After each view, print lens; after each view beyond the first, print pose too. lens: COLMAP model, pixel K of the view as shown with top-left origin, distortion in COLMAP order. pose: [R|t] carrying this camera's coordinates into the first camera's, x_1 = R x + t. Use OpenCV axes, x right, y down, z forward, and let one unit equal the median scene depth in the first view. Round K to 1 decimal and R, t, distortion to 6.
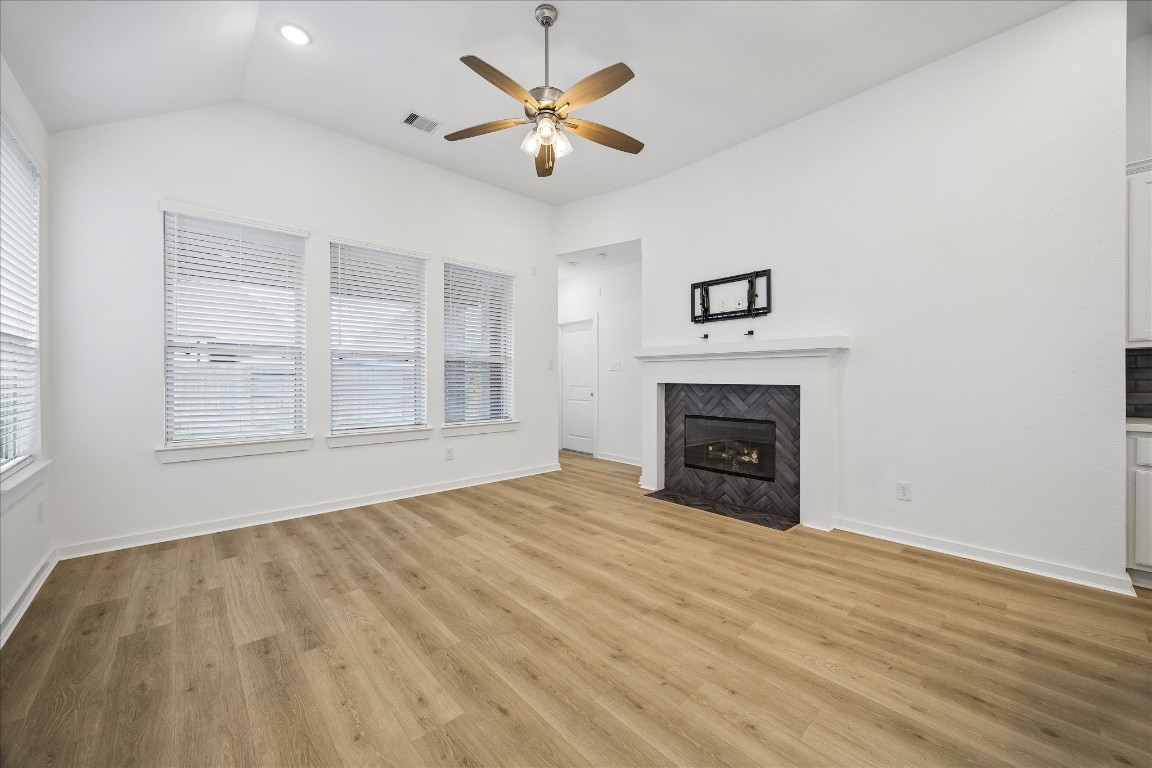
lens RADIAL K [[437.6, 0, 578.5], [0, 437.6, 379.3], [0, 0, 1]] dist [0.000865, 0.000654]
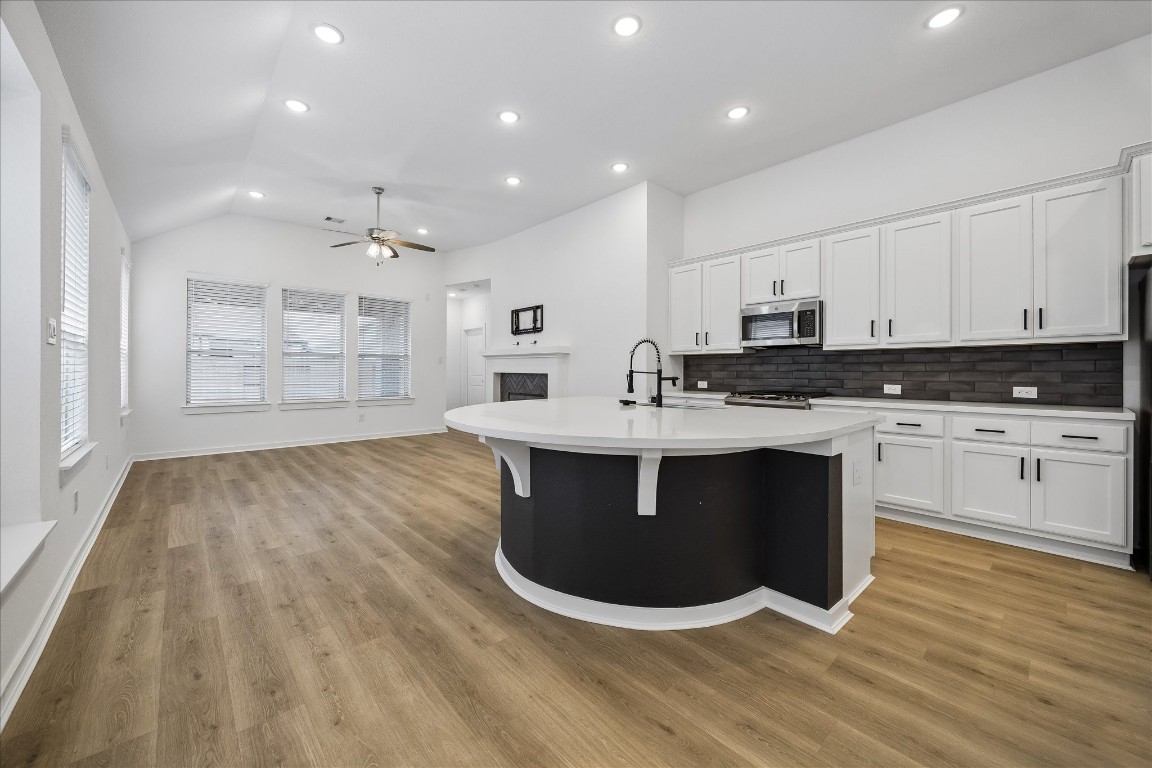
lens RADIAL K [[437.6, 0, 574.2], [0, 437.6, 367.1], [0, 0, 1]] dist [0.000865, 0.000654]
pose [[0.999995, 0.002314, -0.002345, 0.696613], [-0.002332, 0.999967, -0.007807, 0.001362], [0.002327, 0.007813, 0.999967, -0.844081]]
